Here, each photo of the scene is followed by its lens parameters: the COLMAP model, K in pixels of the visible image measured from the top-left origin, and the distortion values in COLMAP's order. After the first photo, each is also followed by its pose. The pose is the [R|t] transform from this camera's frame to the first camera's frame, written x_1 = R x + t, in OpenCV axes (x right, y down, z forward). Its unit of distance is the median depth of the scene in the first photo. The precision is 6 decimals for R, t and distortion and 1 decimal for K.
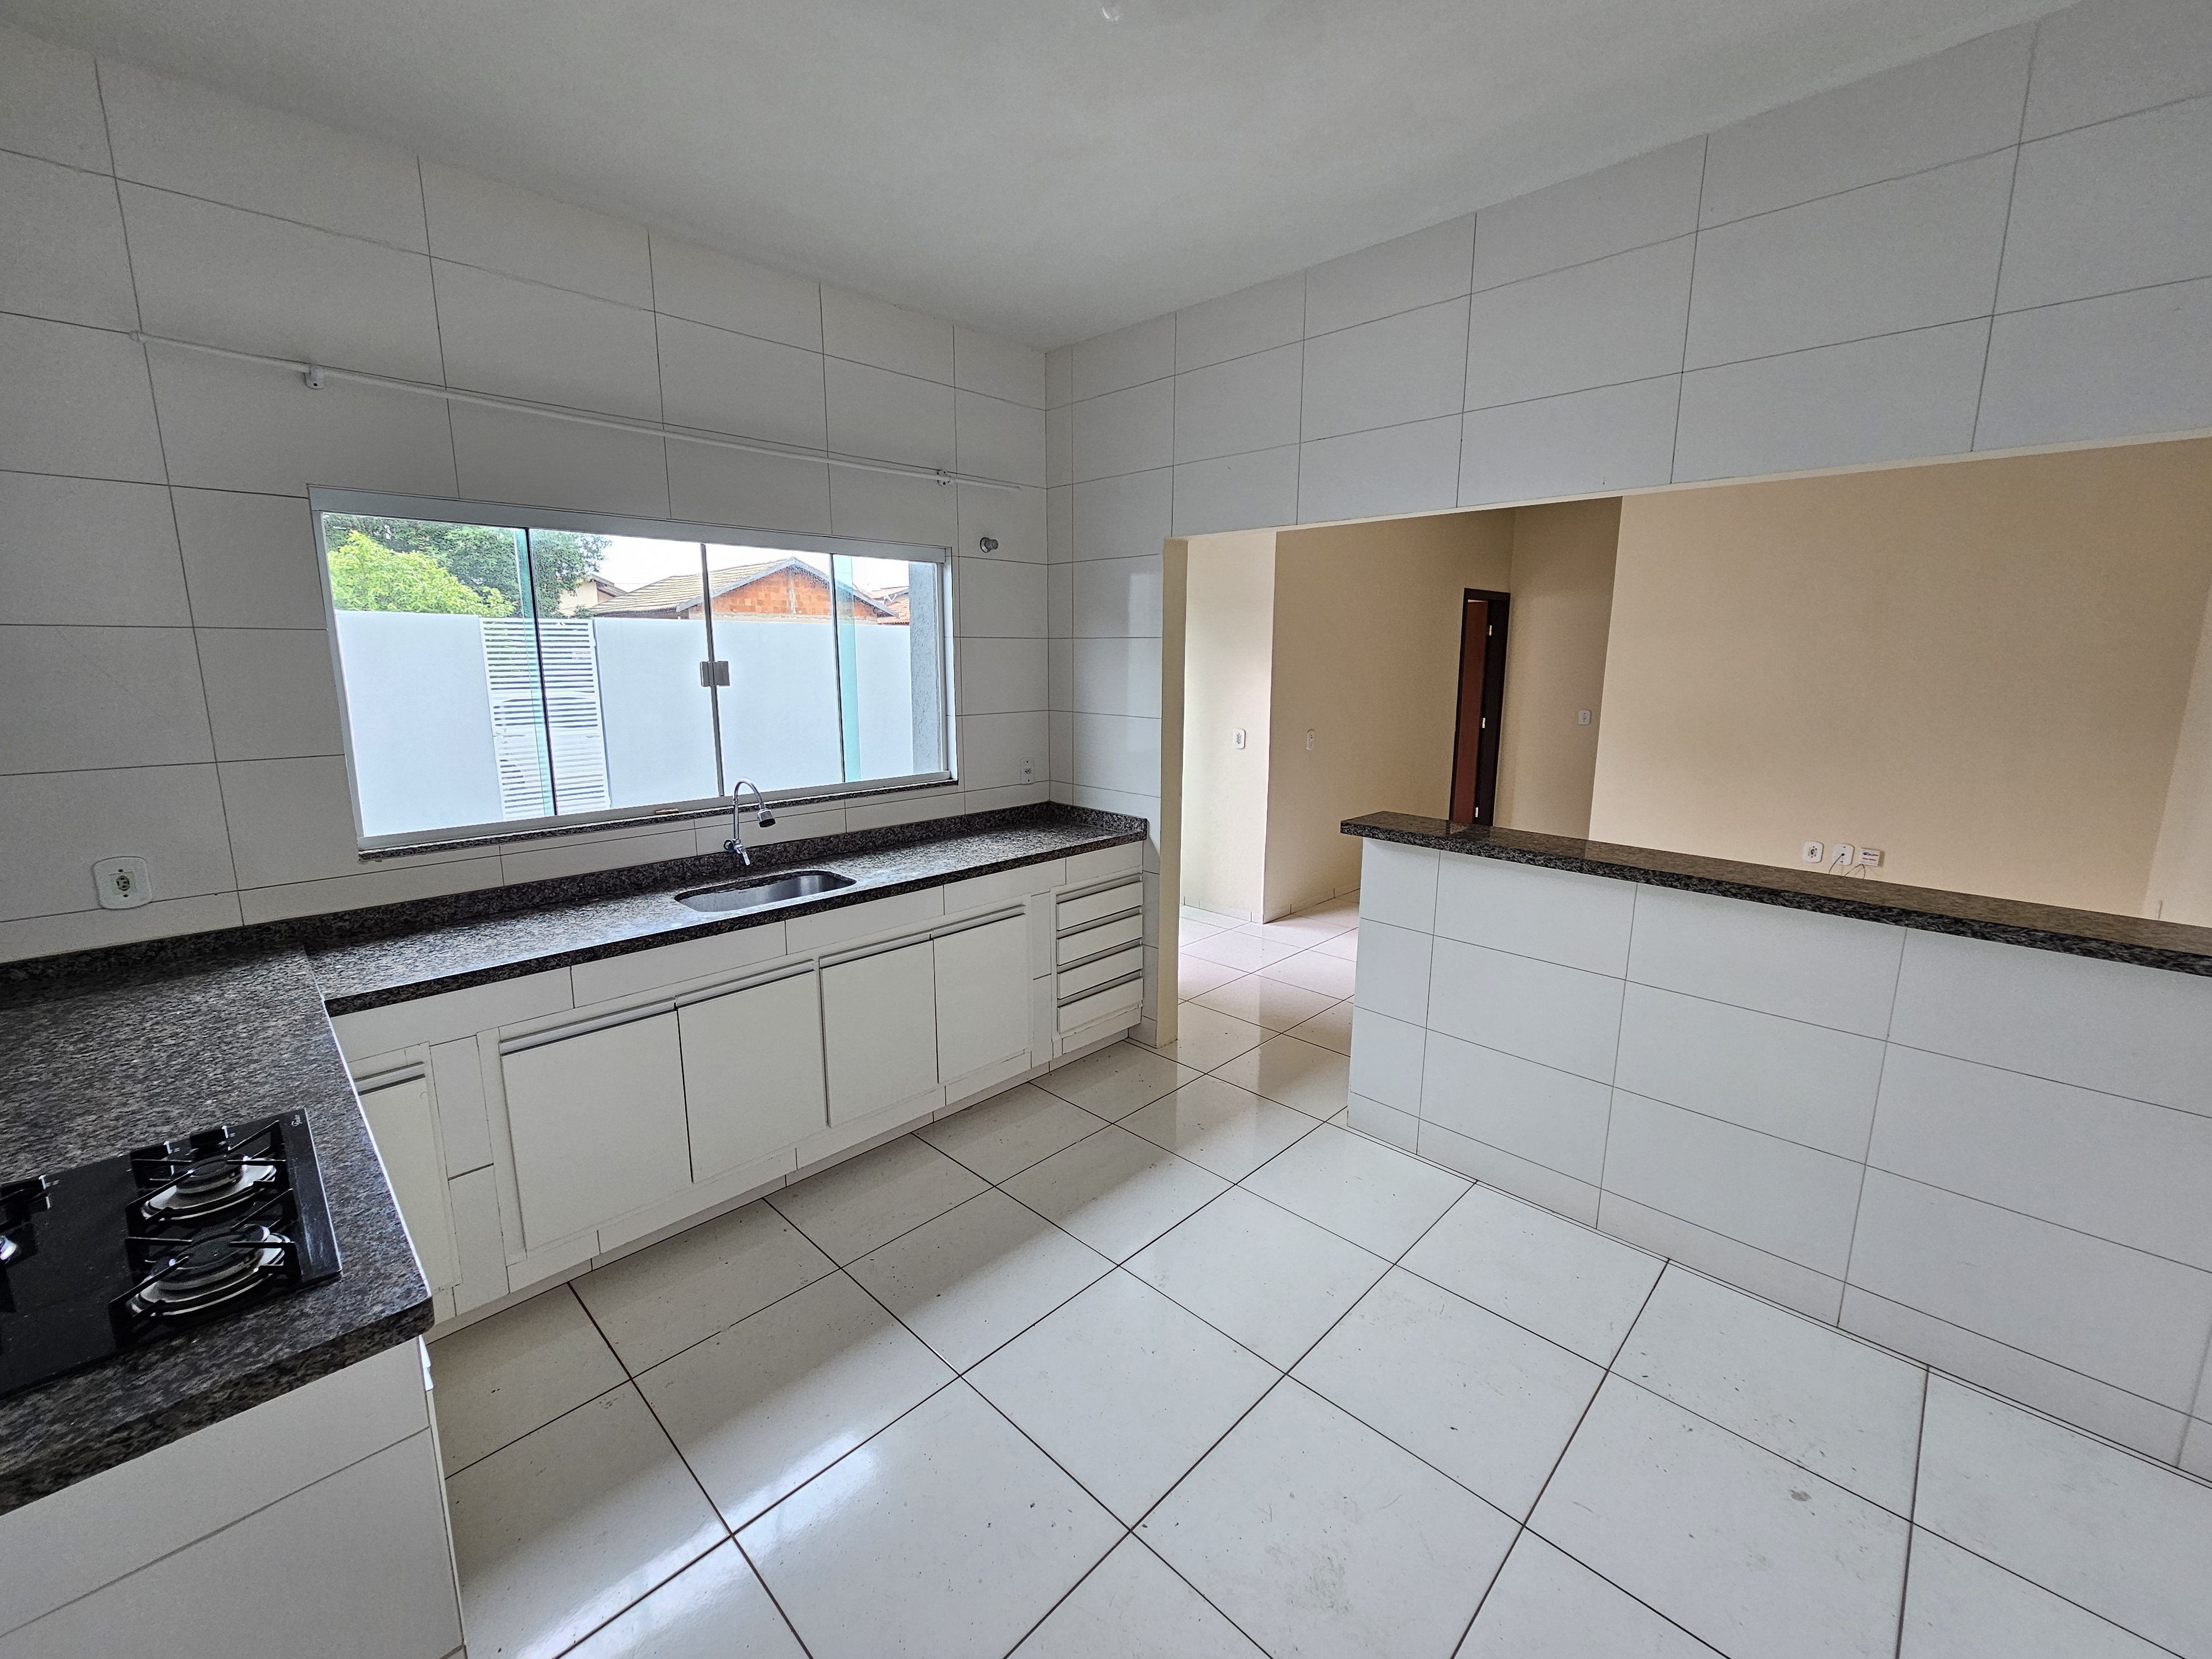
lens RADIAL K [[903.4, 0, 1104.9], [0, 903.4, 818.5], [0, 0, 1]] dist [-0.000169, 0.000577]
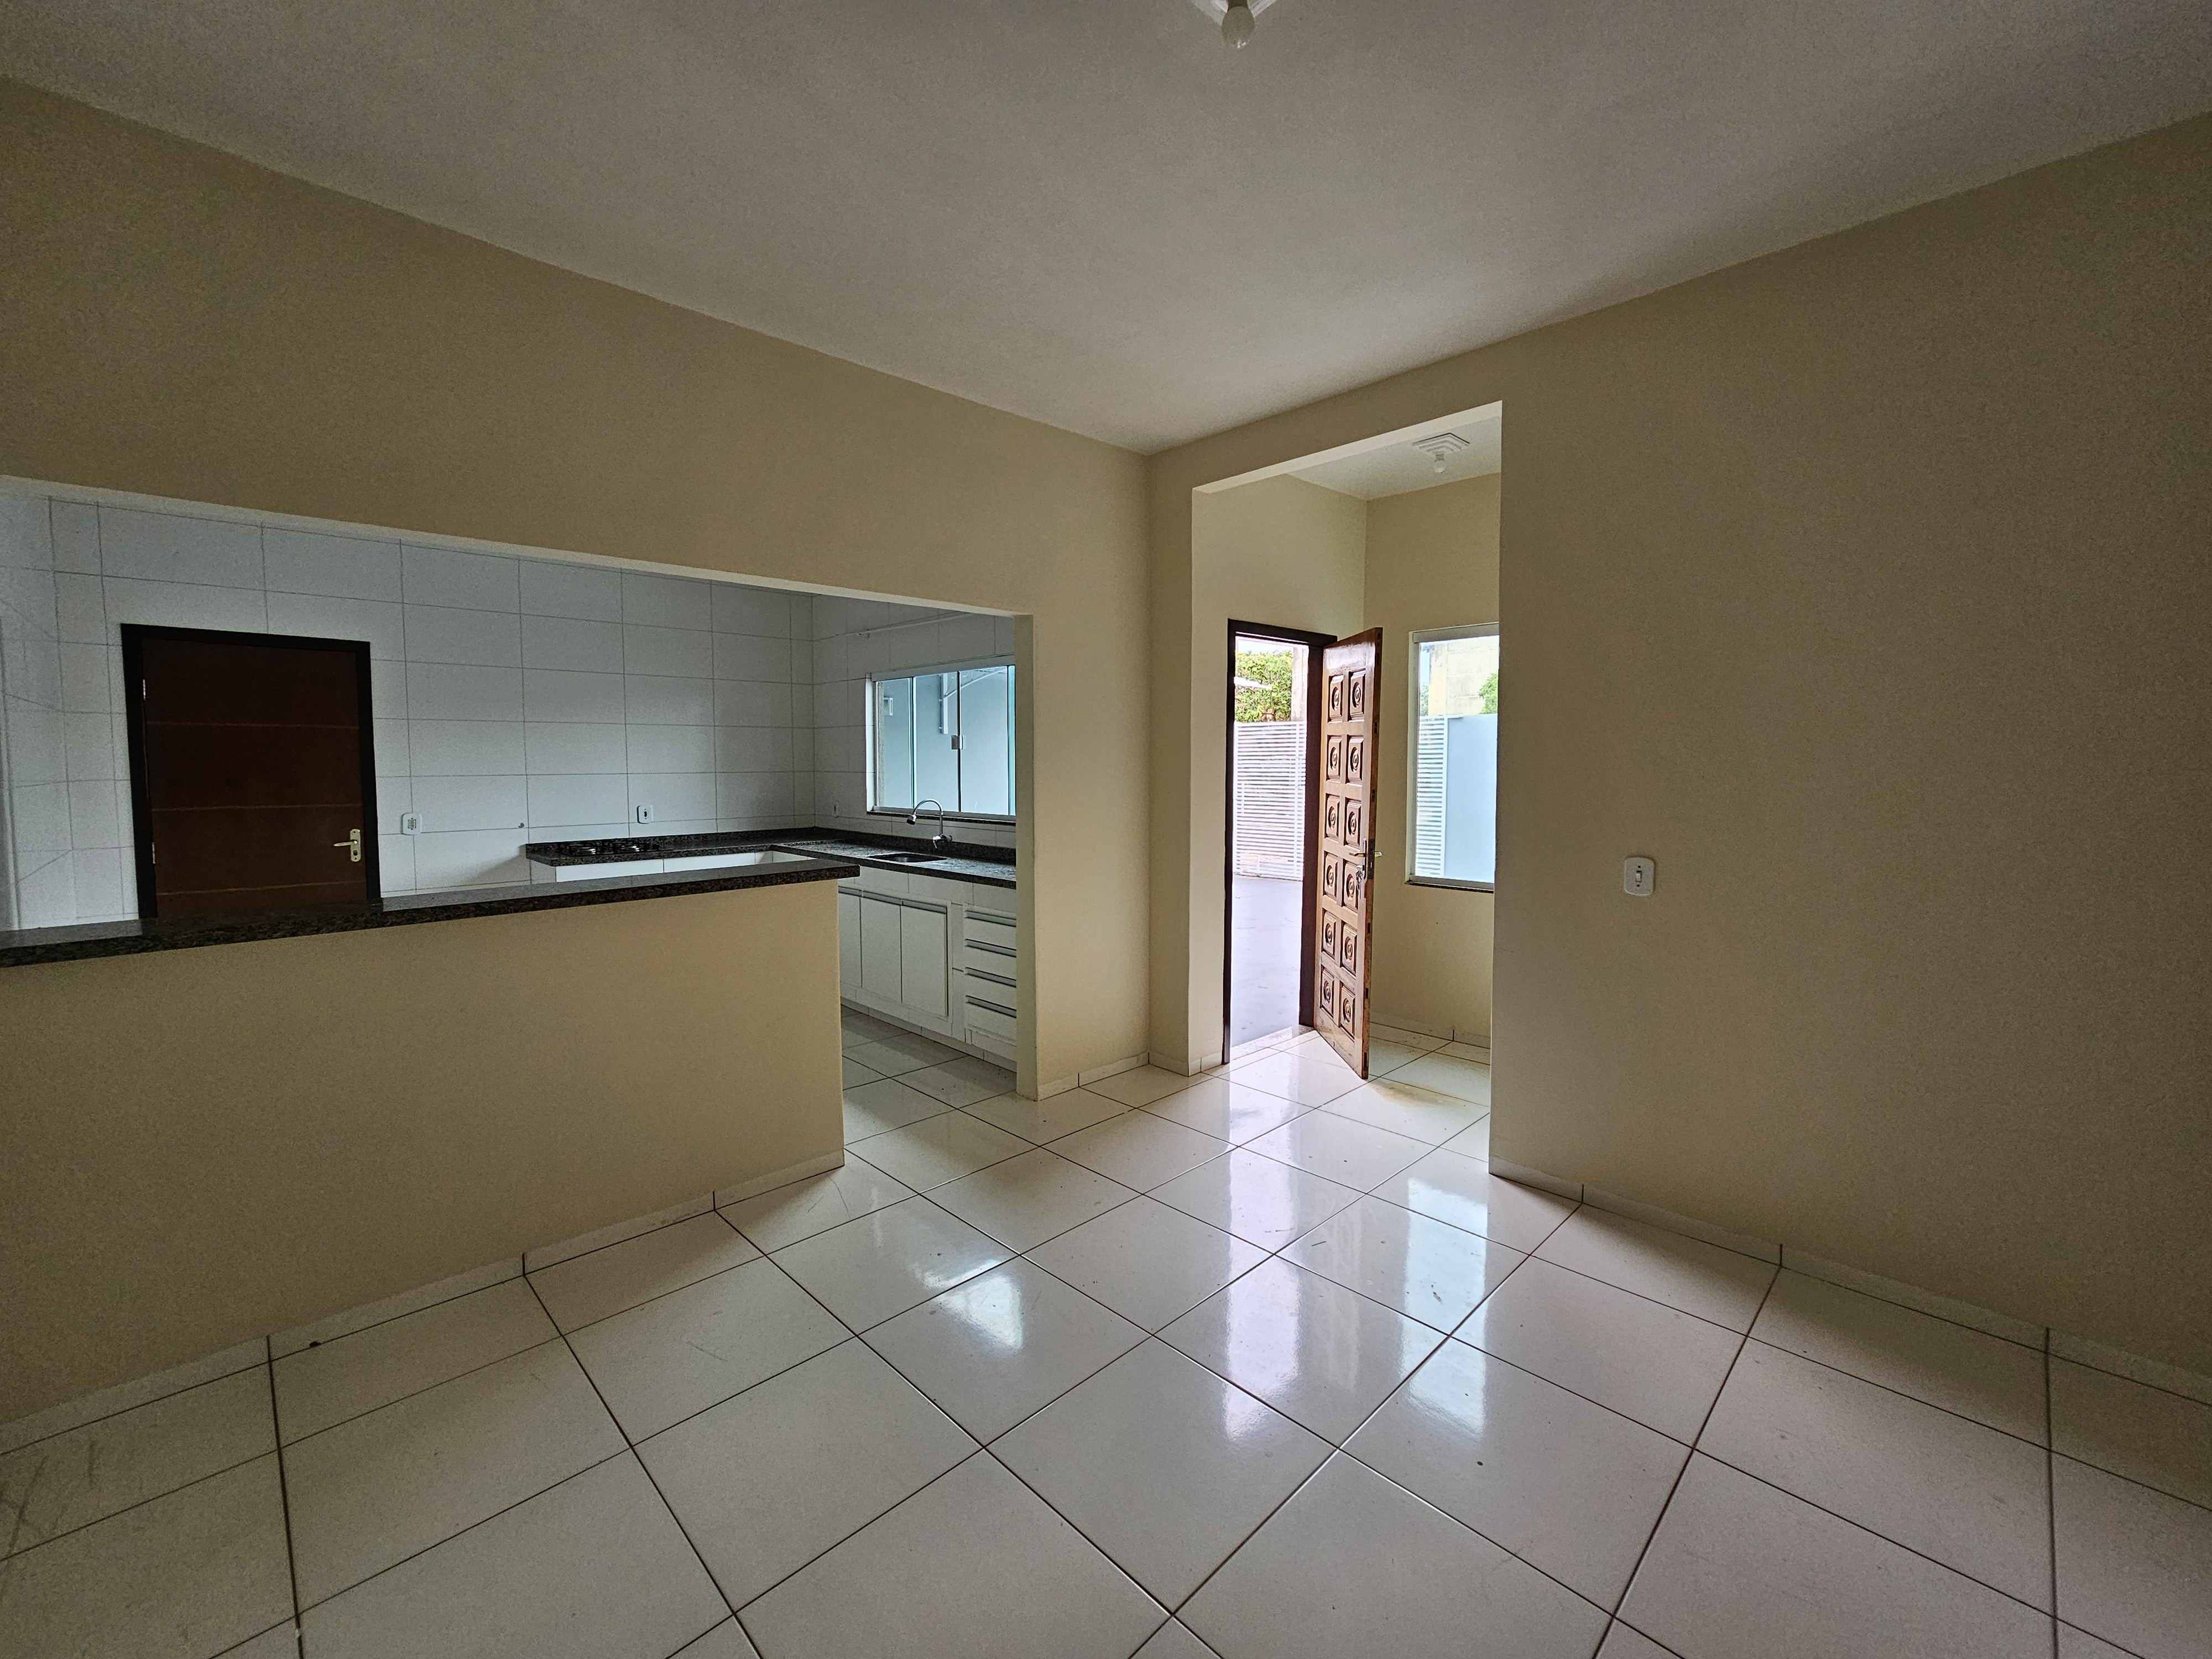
lens RADIAL K [[903.1, 0, 1107.7], [0, 903.1, 816.9], [0, 0, 1]] dist [-0.002321, -0.000606]
pose [[-0.009372, 0.056363, -0.998366, 1.243095], [-0.183690, 0.981323, 0.057125, -0.155964], [0.982940, 0.183925, 0.001156, 1.206662]]
